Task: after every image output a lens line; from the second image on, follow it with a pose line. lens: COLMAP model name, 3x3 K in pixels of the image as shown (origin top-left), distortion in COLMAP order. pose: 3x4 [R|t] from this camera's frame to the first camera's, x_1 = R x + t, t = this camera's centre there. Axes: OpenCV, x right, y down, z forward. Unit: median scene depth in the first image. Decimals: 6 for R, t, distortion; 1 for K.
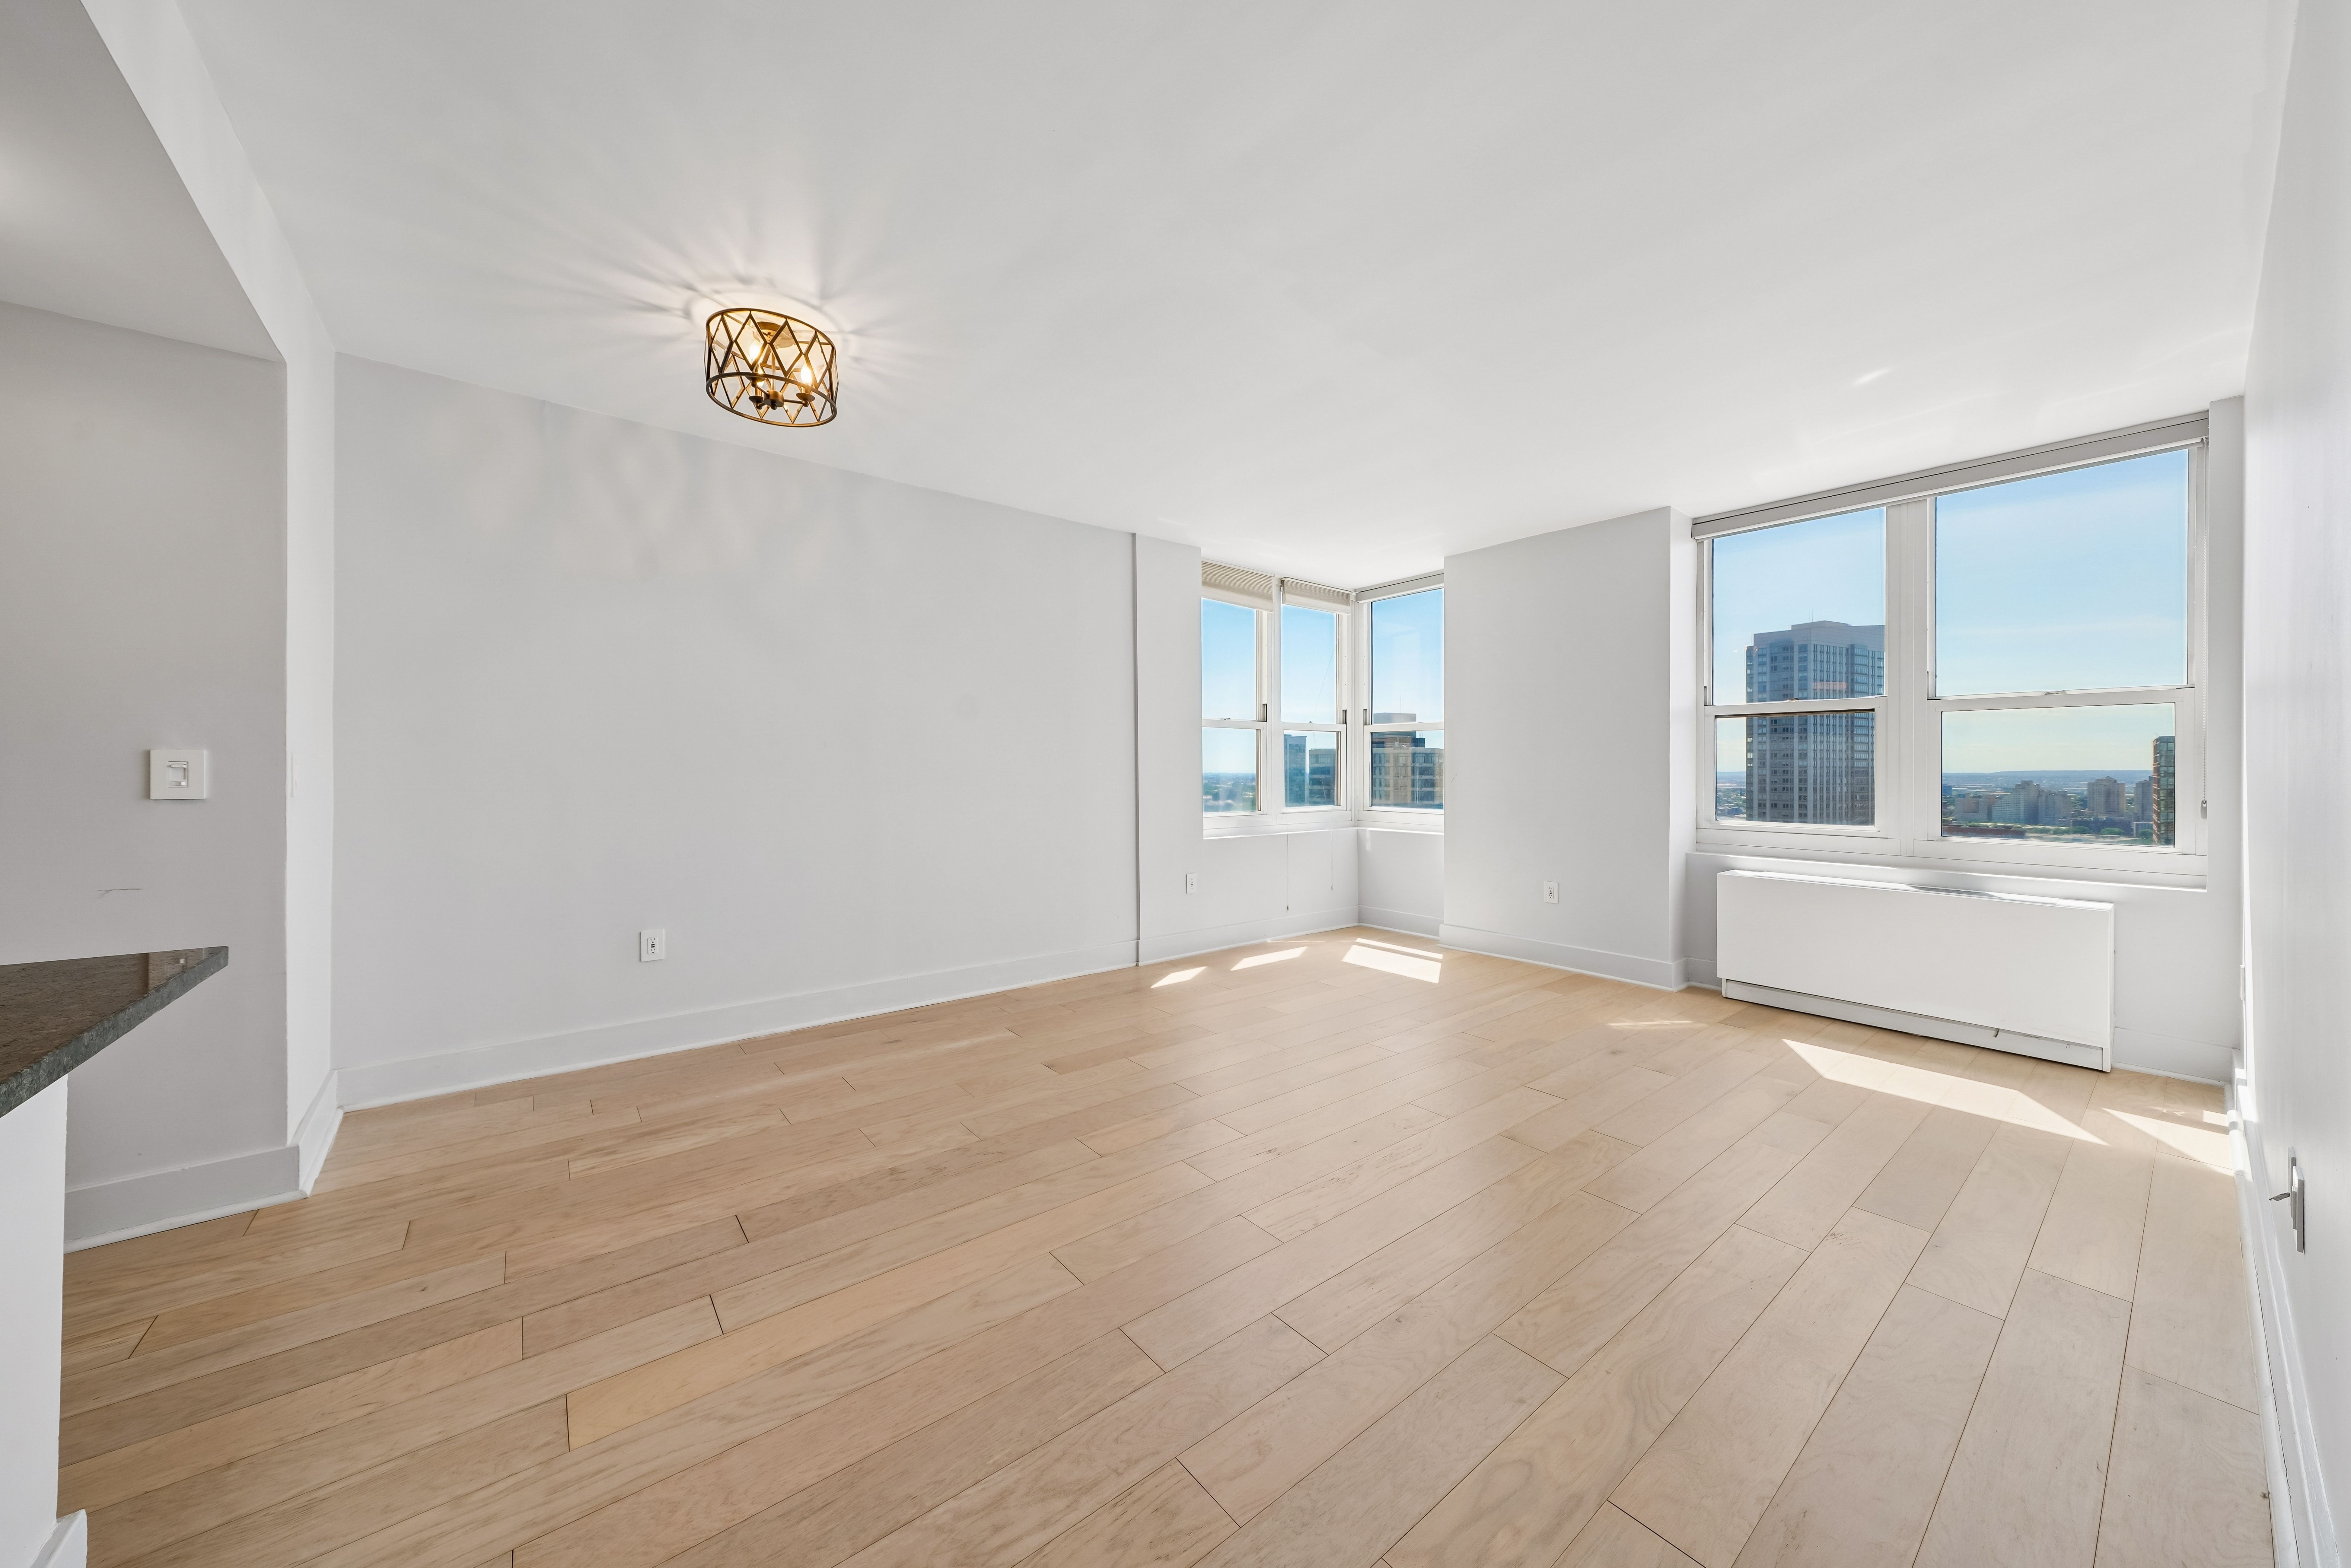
lens RADIAL K [[806.8, 0, 1177.8], [0, 806.8, 771.1], [0, 0, 1]] dist [0.006327, -0.000223]
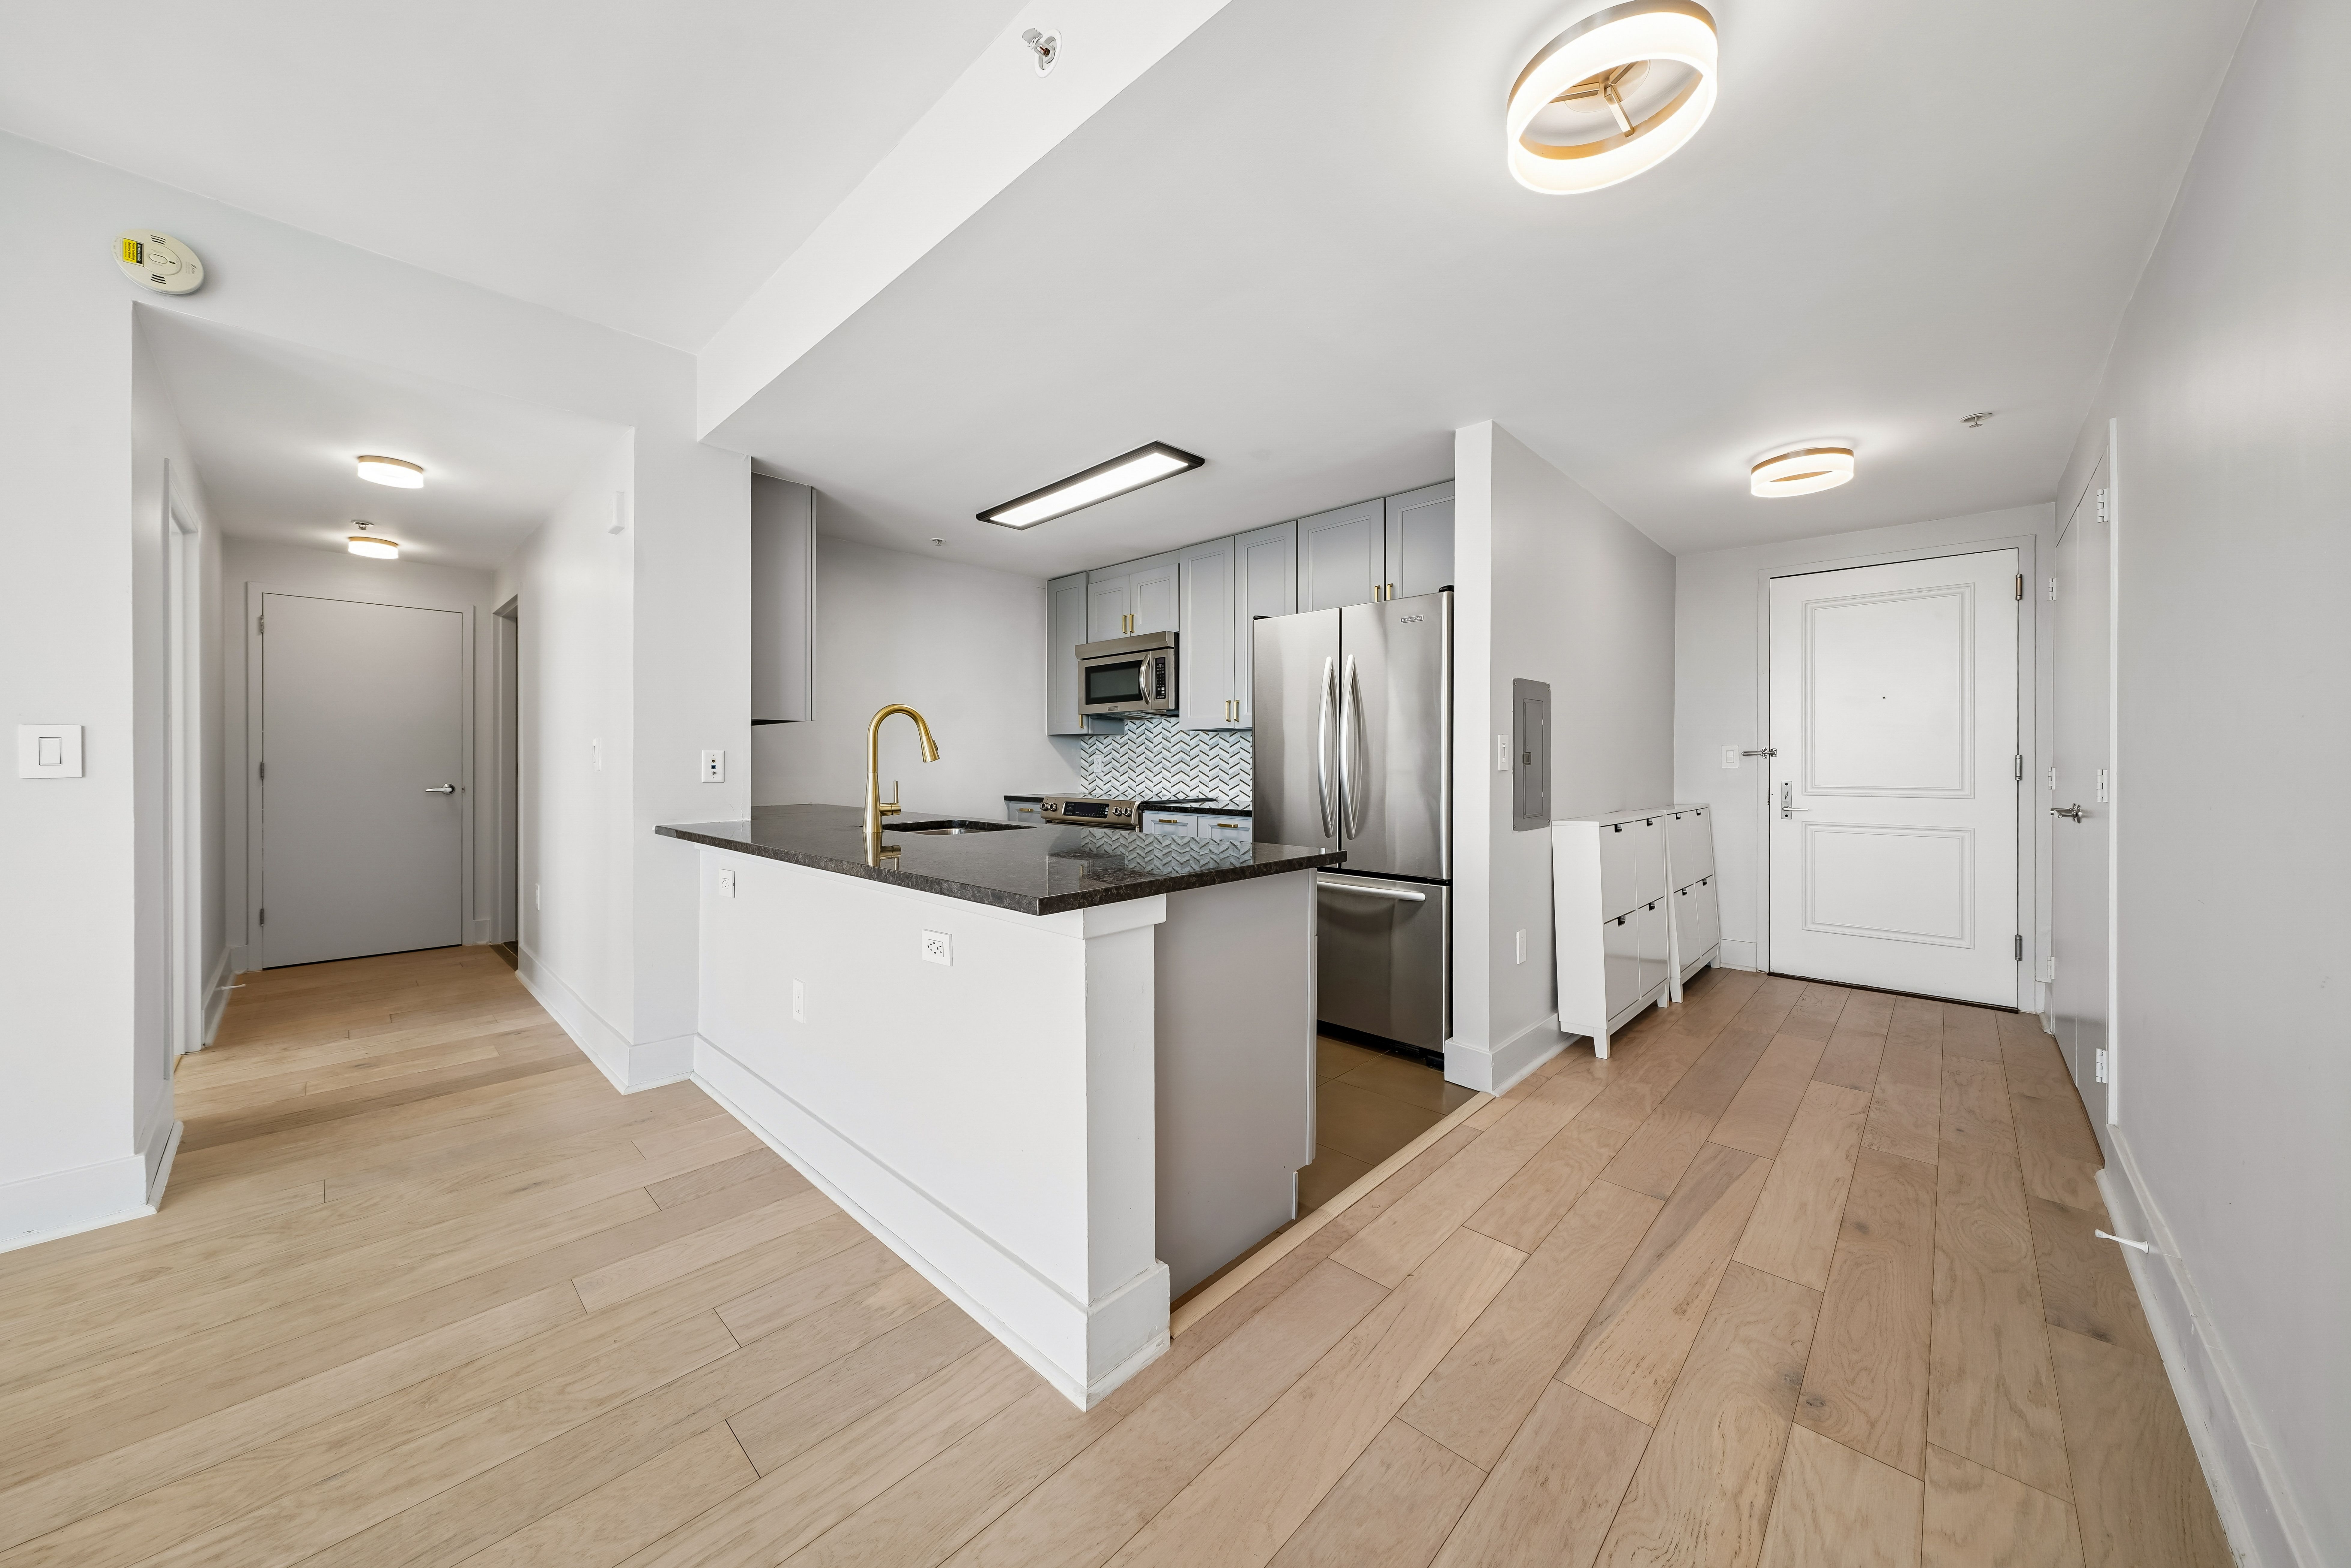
lens RADIAL K [[806.8, 0, 1168.5], [0, 806.8, 763.3], [0, 0, 1]] dist [0.006327, -0.000223]
pose [[-0.992887, -0.003306, -0.119016, -0.611875], [-0.003764, 0.999986, 0.003622, 0.015288], [0.119002, 0.004044, -0.992886, 1.060351]]
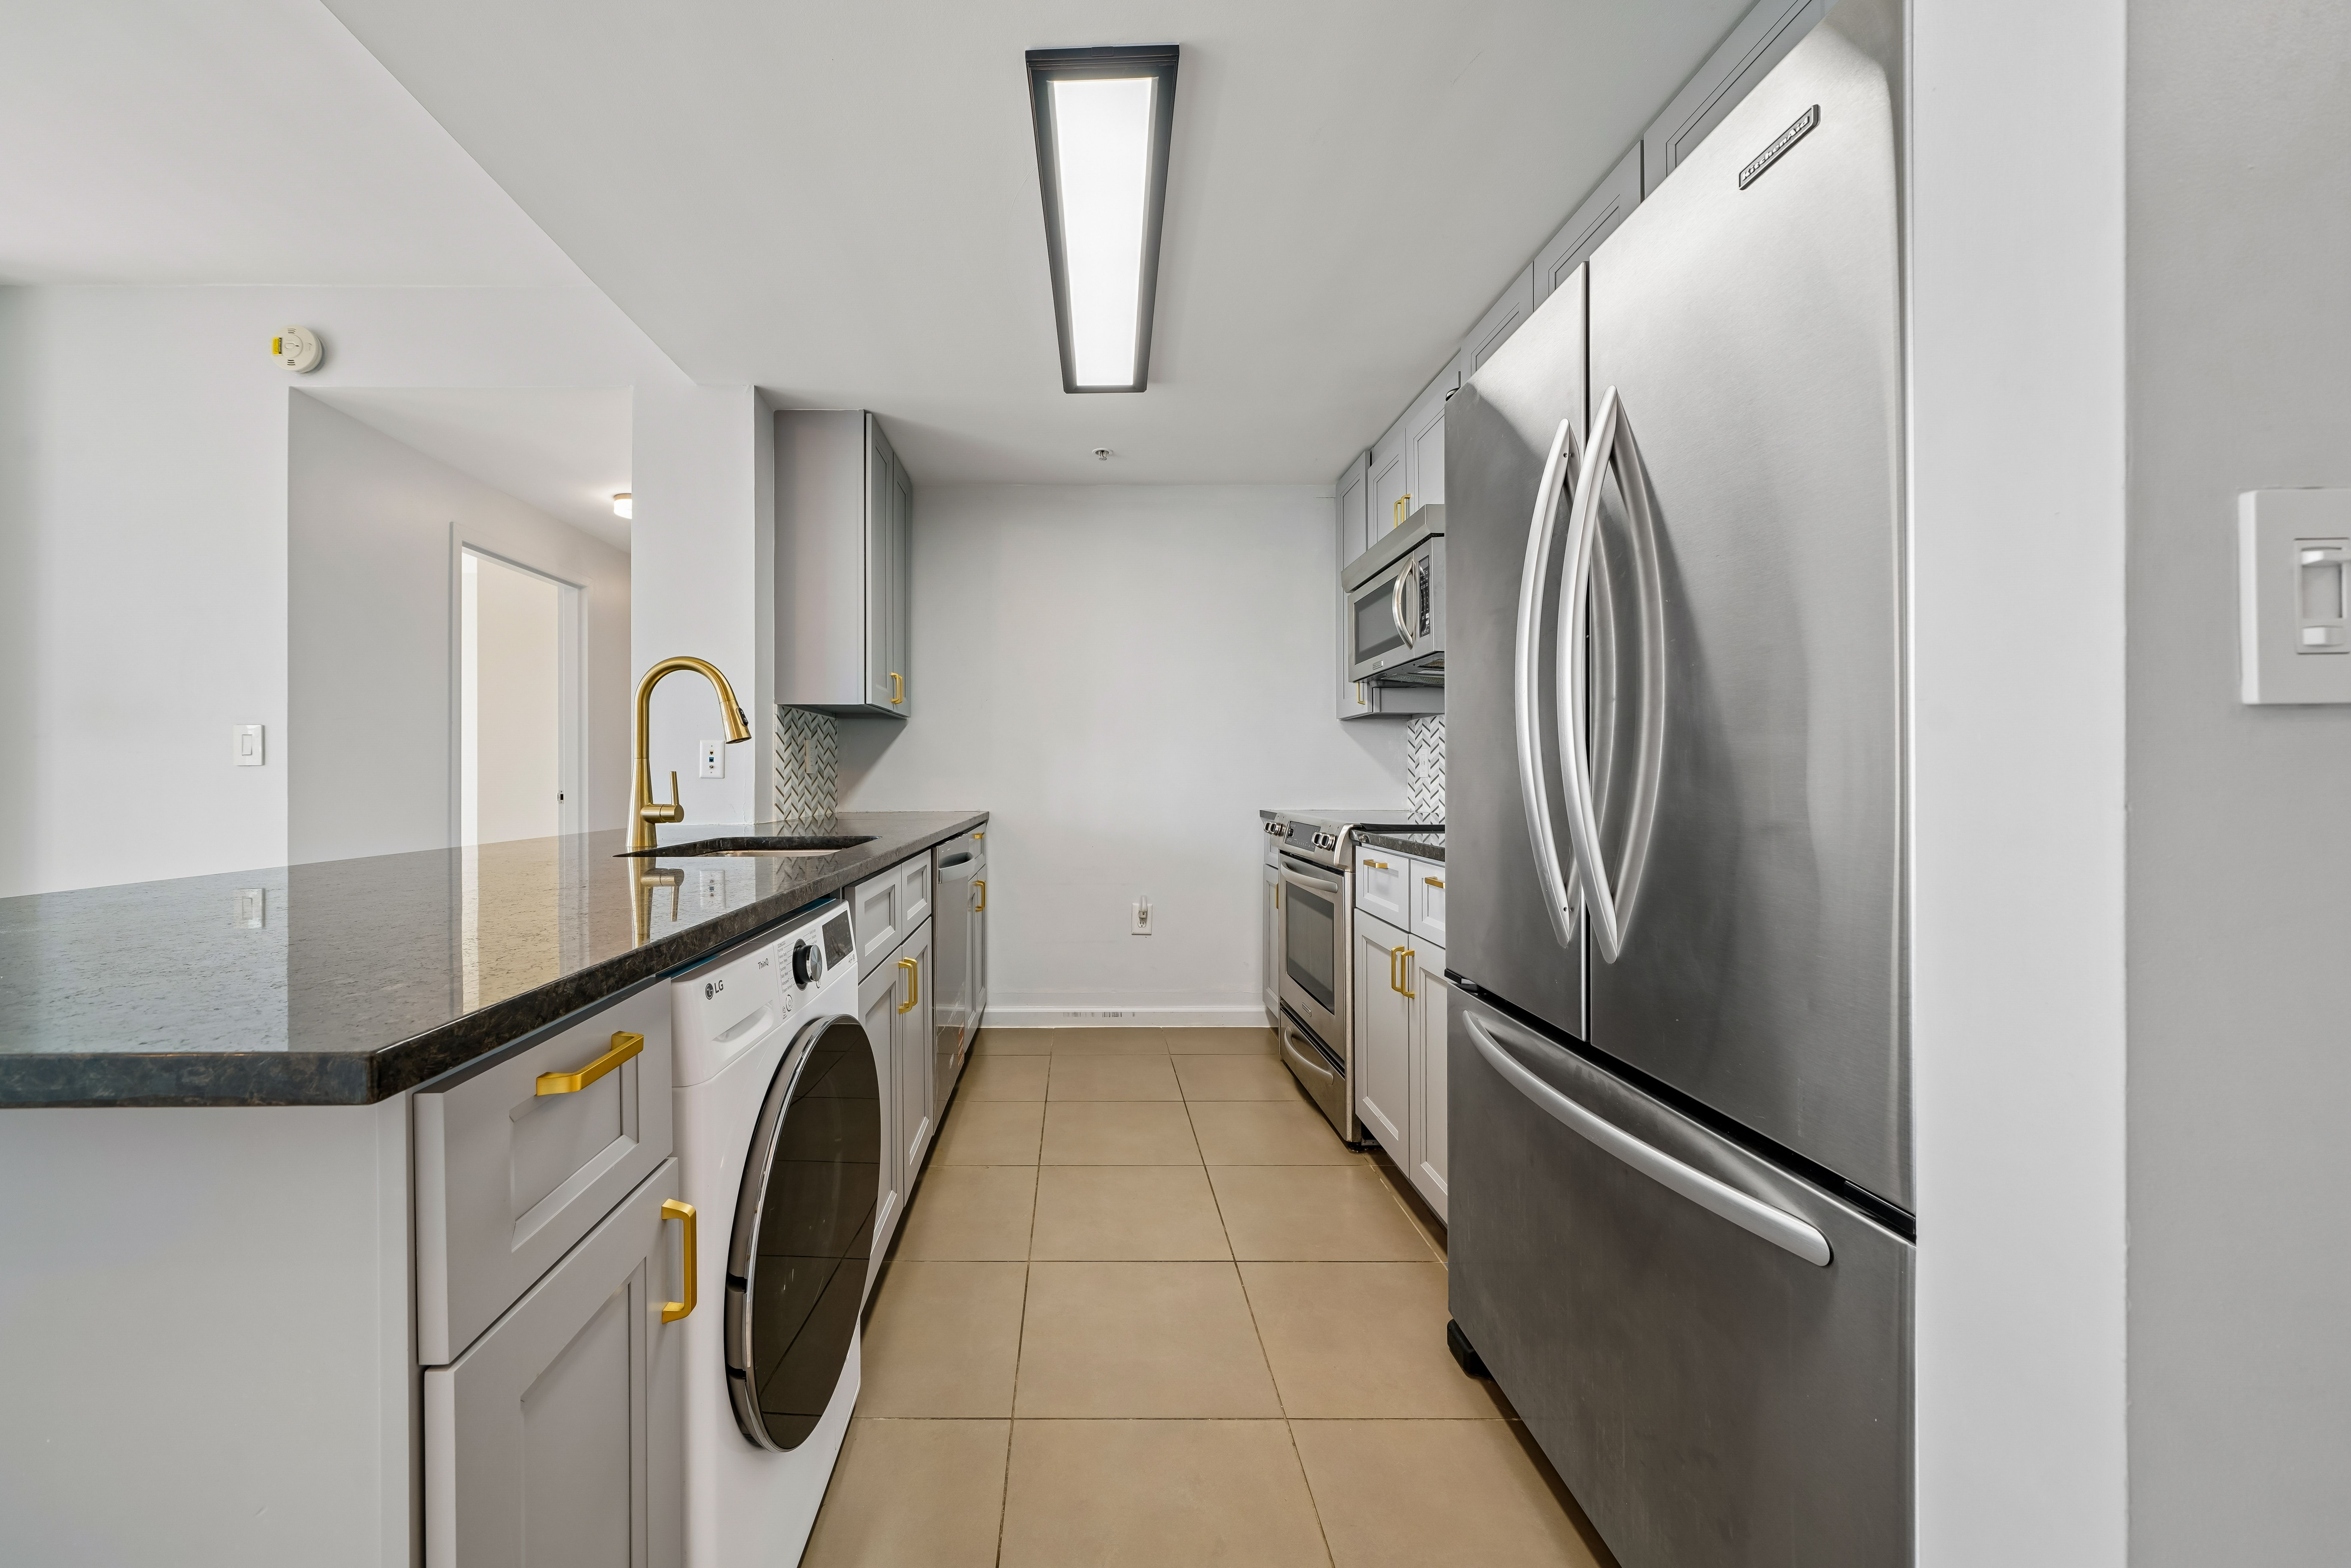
lens RADIAL K [[806.8, 0, 1177.0], [0, 806.8, 784.0], [0, 0, 1]] dist [0.006327, -0.000223]
pose [[-0.771620, -0.009041, 0.636019, -1.202013], [-0.002219, 0.999931, 0.011521, 0.045244], [-0.636080, 0.007478, -0.771587, 0.200661]]
